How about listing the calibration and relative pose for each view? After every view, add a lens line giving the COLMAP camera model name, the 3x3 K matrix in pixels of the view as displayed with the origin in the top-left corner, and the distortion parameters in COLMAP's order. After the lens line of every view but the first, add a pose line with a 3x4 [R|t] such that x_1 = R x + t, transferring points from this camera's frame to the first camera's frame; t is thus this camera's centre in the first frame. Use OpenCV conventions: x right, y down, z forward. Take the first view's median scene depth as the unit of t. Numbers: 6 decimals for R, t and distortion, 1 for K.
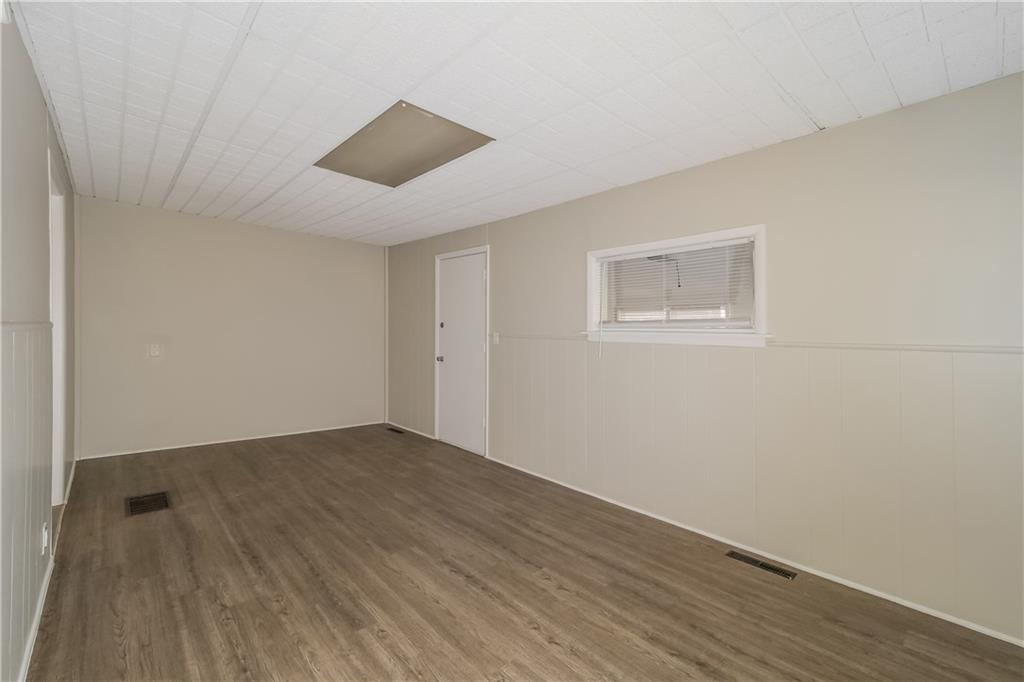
lens RADIAL K [[455.0, 0, 537.7], [0, 455.0, 339.3], [0, 0, 1]] dist [-0.017245, 0.000258]
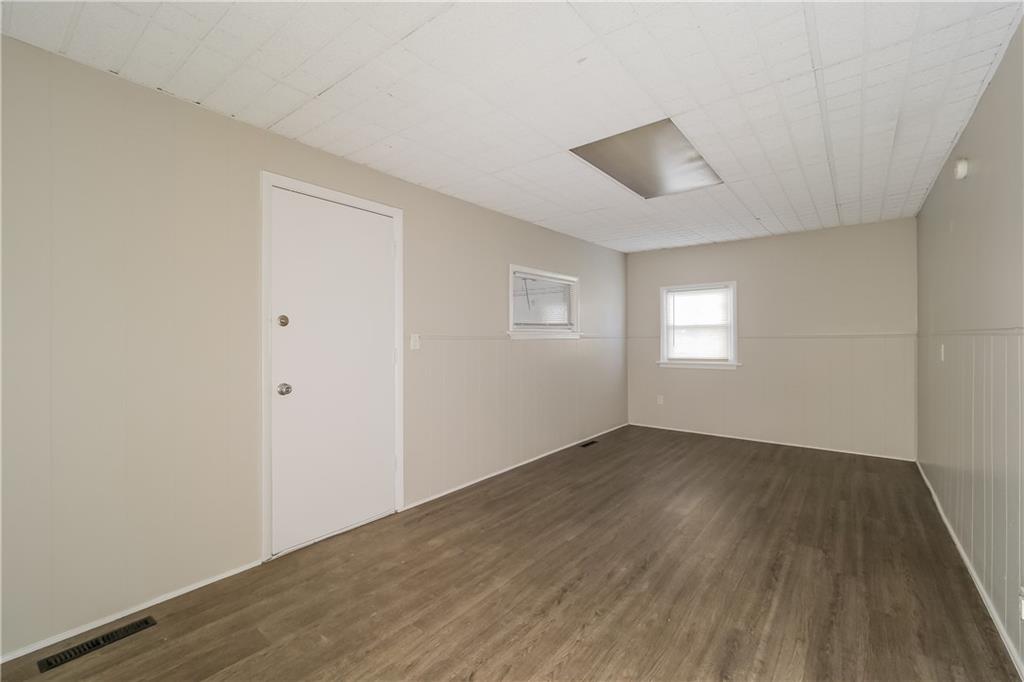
lens RADIAL K [[430.9, 0, 511.2], [0, 430.9, 335.5], [0, 0, 1]] dist [-0.011095, 0.000131]
pose [[-0.131964, -0.015240, 0.991137, -1.252225], [0.016250, 0.999714, 0.017536, -0.034025], [-0.991121, 0.018420, -0.131679, 1.434852]]
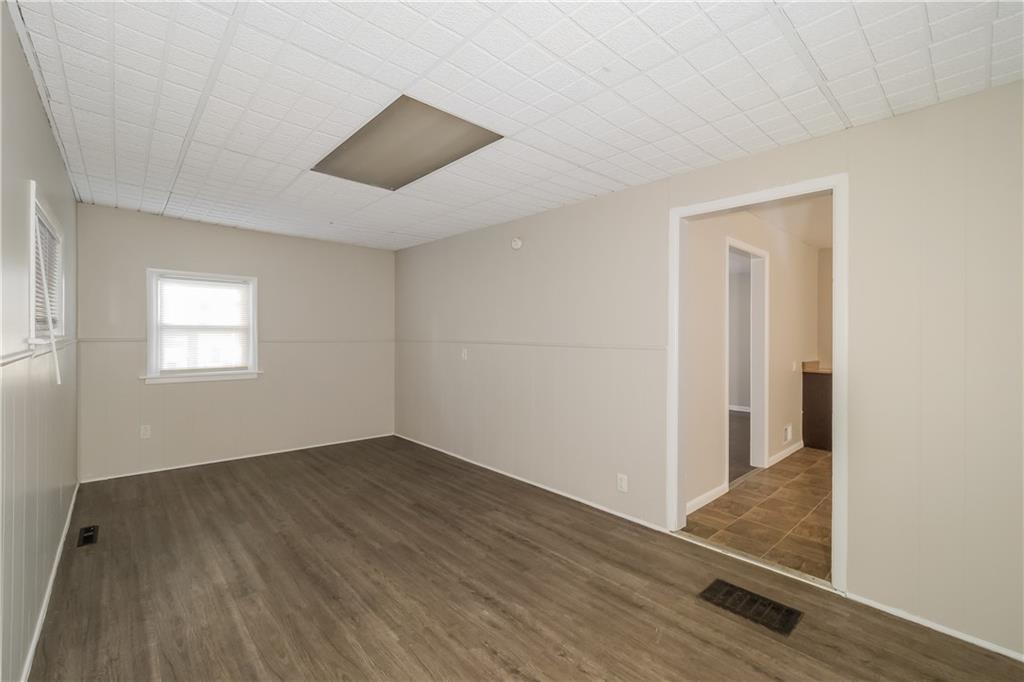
lens RADIAL K [[430.9, 0, 511.2], [0, 430.9, 335.5], [0, 0, 1]] dist [-0.011095, 0.000131]
pose [[-0.998857, -0.031067, 0.036328, -0.559335], [-0.030377, 0.999350, 0.019396, -0.062135], [-0.036907, 0.018270, -0.999152, 1.834597]]
